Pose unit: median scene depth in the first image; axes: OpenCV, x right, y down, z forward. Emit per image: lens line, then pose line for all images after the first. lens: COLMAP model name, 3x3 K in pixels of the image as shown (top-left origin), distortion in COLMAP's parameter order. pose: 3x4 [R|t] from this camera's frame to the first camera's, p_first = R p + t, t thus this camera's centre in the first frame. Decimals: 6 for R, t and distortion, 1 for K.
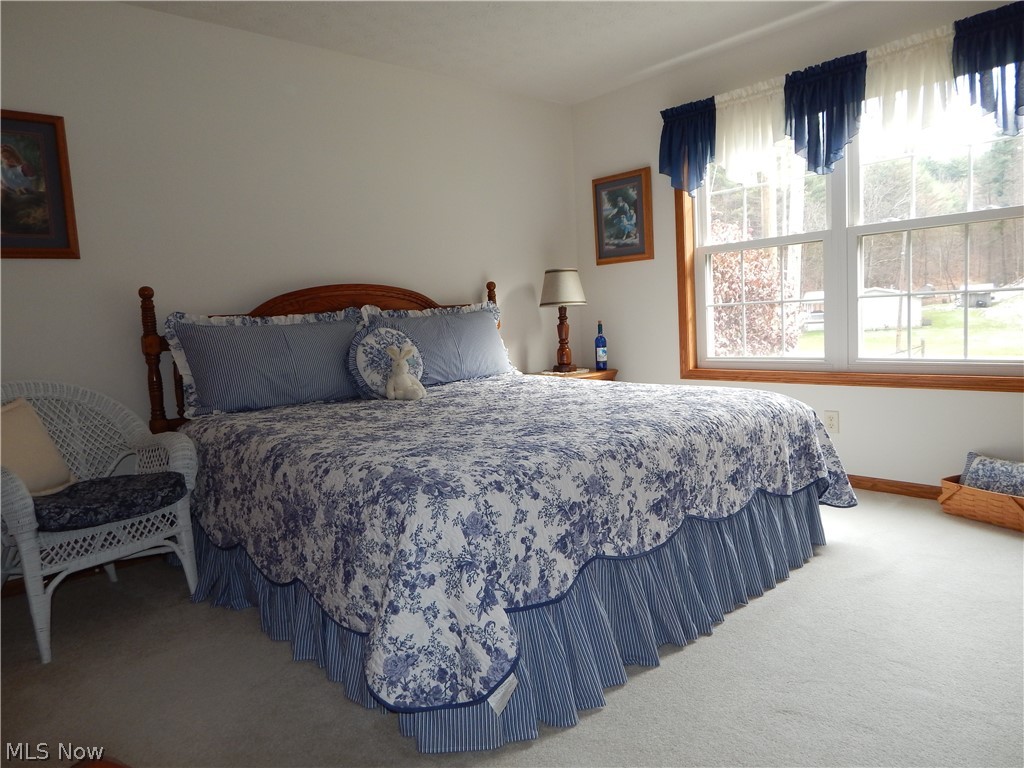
lens RADIAL K [[692.6, 0, 513.0], [0, 692.6, 378.9], [0, 0, 1]] dist [0.027450, -0.015368]
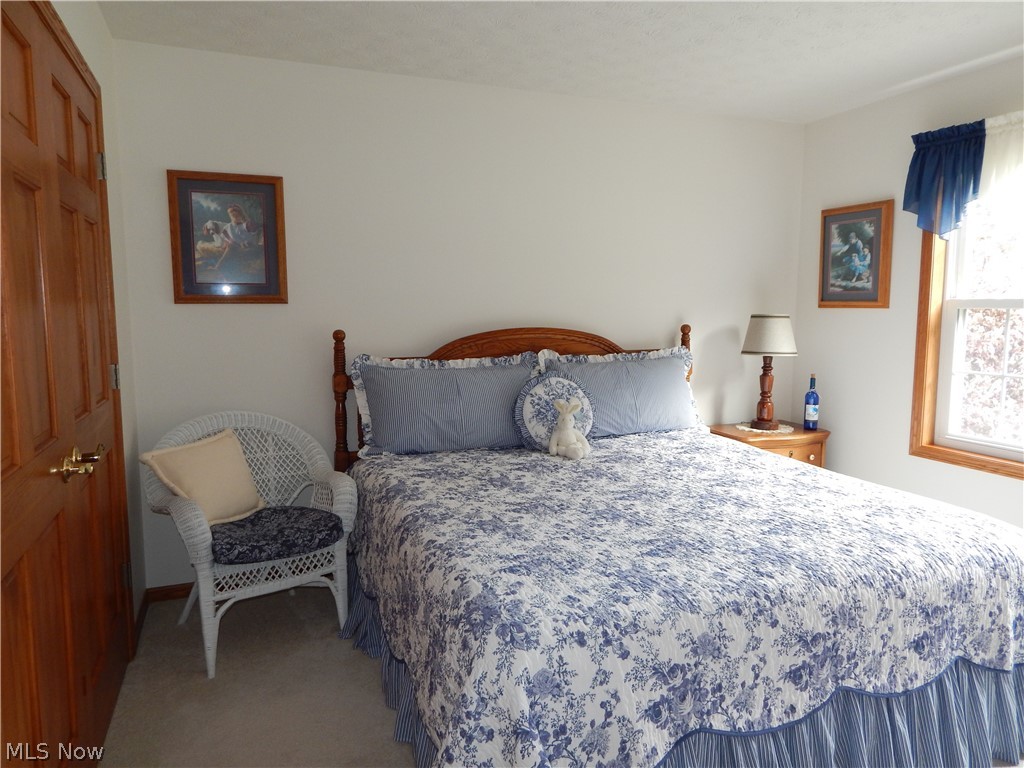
lens RADIAL K [[692.6, 0, 513.0], [0, 692.6, 378.9], [0, 0, 1]] dist [0.027450, -0.015368]
pose [[0.938038, 0.089969, -0.334649, 0.112527], [-0.082295, 0.995918, 0.037069, -0.138276], [0.336618, -0.007232, 0.941613, 0.084240]]
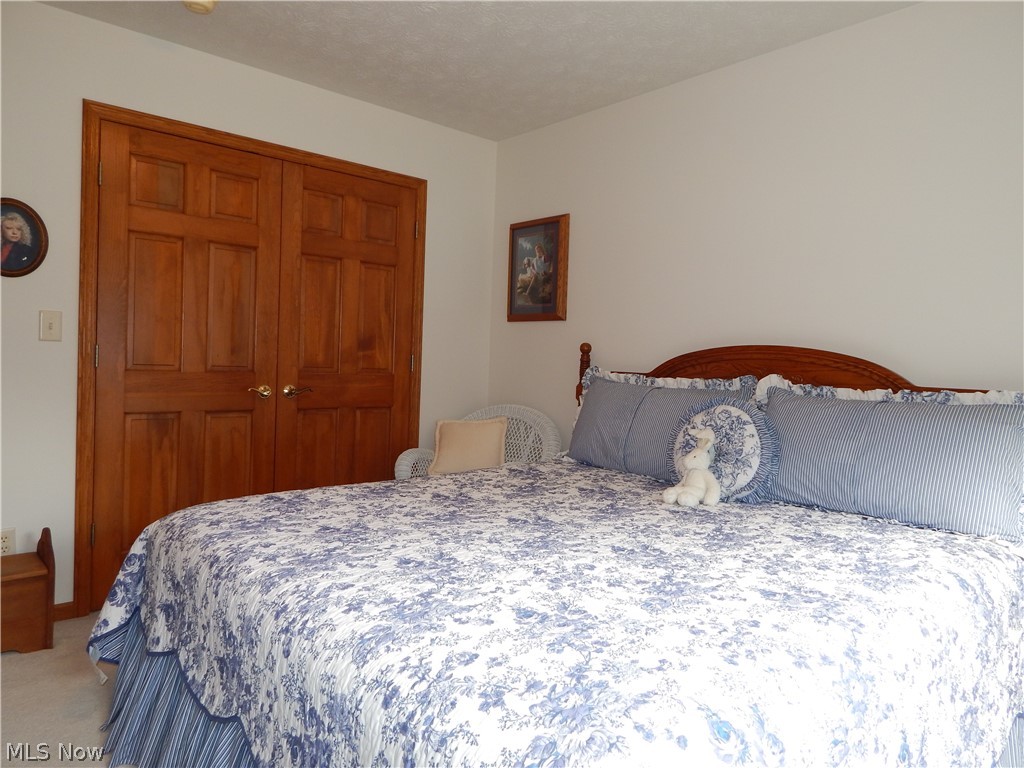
lens RADIAL K [[692.6, 0, 513.0], [0, 692.6, 378.9], [0, 0, 1]] dist [0.027450, -0.015368]
pose [[-0.014015, 0.083754, -0.996388, 0.750490], [-0.133532, 0.987403, 0.084877, -0.181034], [0.990945, 0.134240, -0.002655, 1.034764]]
